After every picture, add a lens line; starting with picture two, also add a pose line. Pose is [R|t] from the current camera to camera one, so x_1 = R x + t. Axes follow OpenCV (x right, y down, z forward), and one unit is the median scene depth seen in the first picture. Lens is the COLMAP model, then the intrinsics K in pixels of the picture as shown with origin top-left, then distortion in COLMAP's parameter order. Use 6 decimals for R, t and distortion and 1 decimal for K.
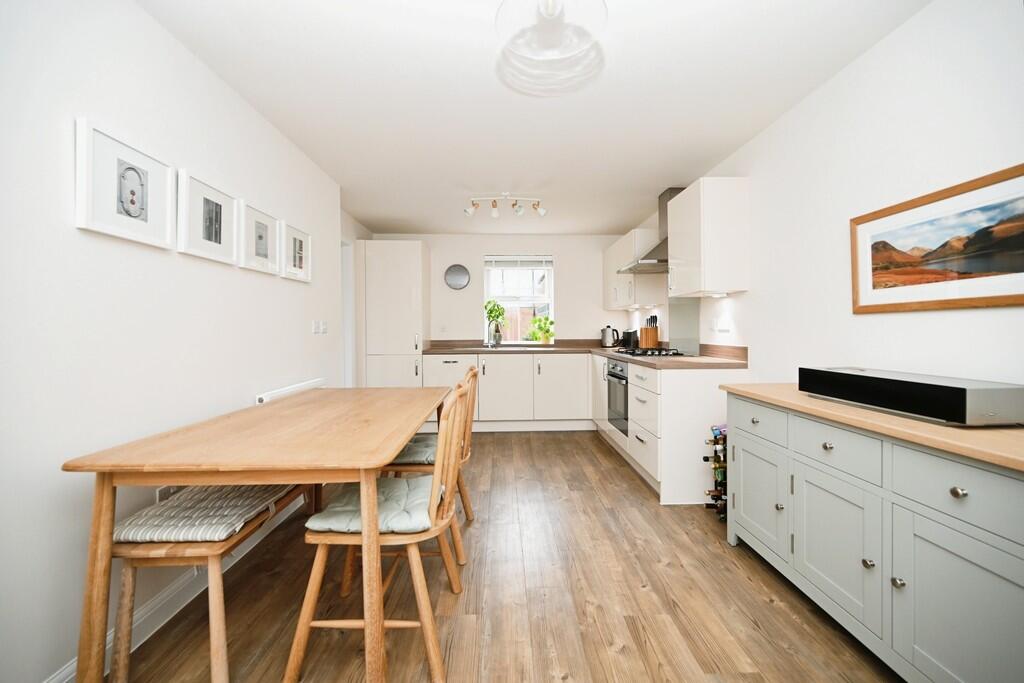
lens RADIAL K [[409.5, 0, 508.4], [0, 409.5, 308.8], [0, 0, 1]] dist [-0.001509, 0.000176]
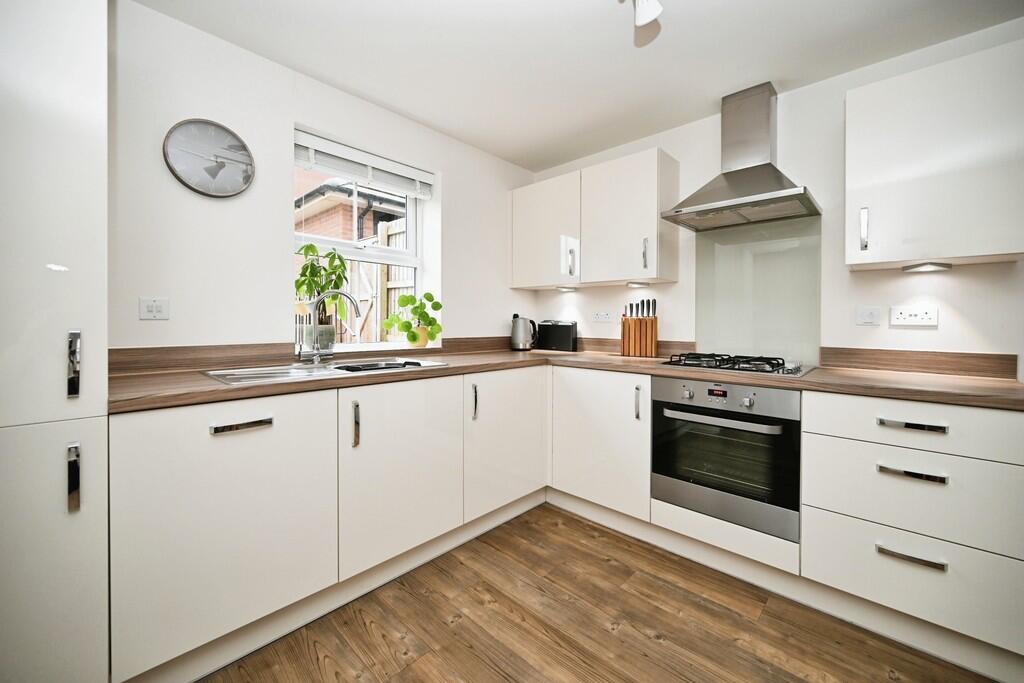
lens RADIAL K [[405.1, 0, 514.3], [0, 405.1, 319.8], [0, 0, 1]] dist [-0.002150, -0.000143]
pose [[0.695123, 0.013191, 0.718770, -0.340875], [-0.050643, 0.998246, 0.030657, 0.057384], [-0.717105, -0.057711, 0.694572, 1.063748]]
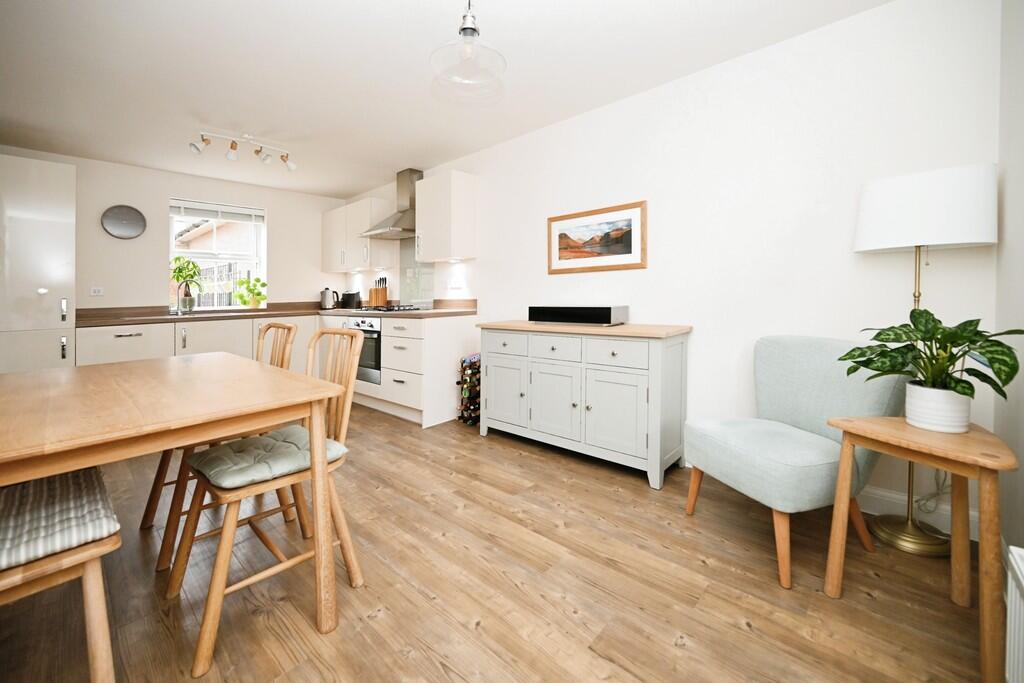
lens RADIAL K [[421.6, 0, 508.9], [0, 421.6, 273.6], [0, 0, 1]] dist [0.001699, 0.000293]
pose [[0.690407, 0.022988, 0.723055, -0.352088], [-0.017596, 0.999733, -0.014983, 0.025584], [-0.723207, -0.002379, 0.690628, -0.056405]]
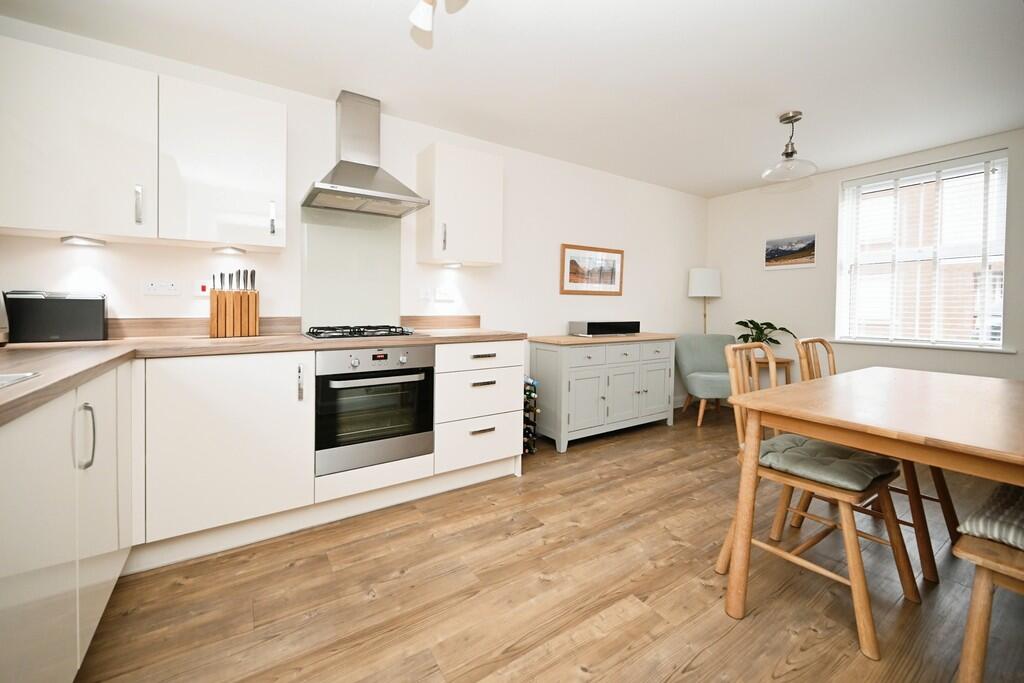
lens RADIAL K [[409.5, 0, 508.4], [0, 409.5, 308.8], [0, 0, 1]] dist [-0.001509, 0.000176]
pose [[-0.534979, -0.004000, 0.844856, -0.417832], [-0.049456, 0.998422, -0.026590, 0.095846], [-0.843417, -0.056008, -0.534333, 1.474671]]
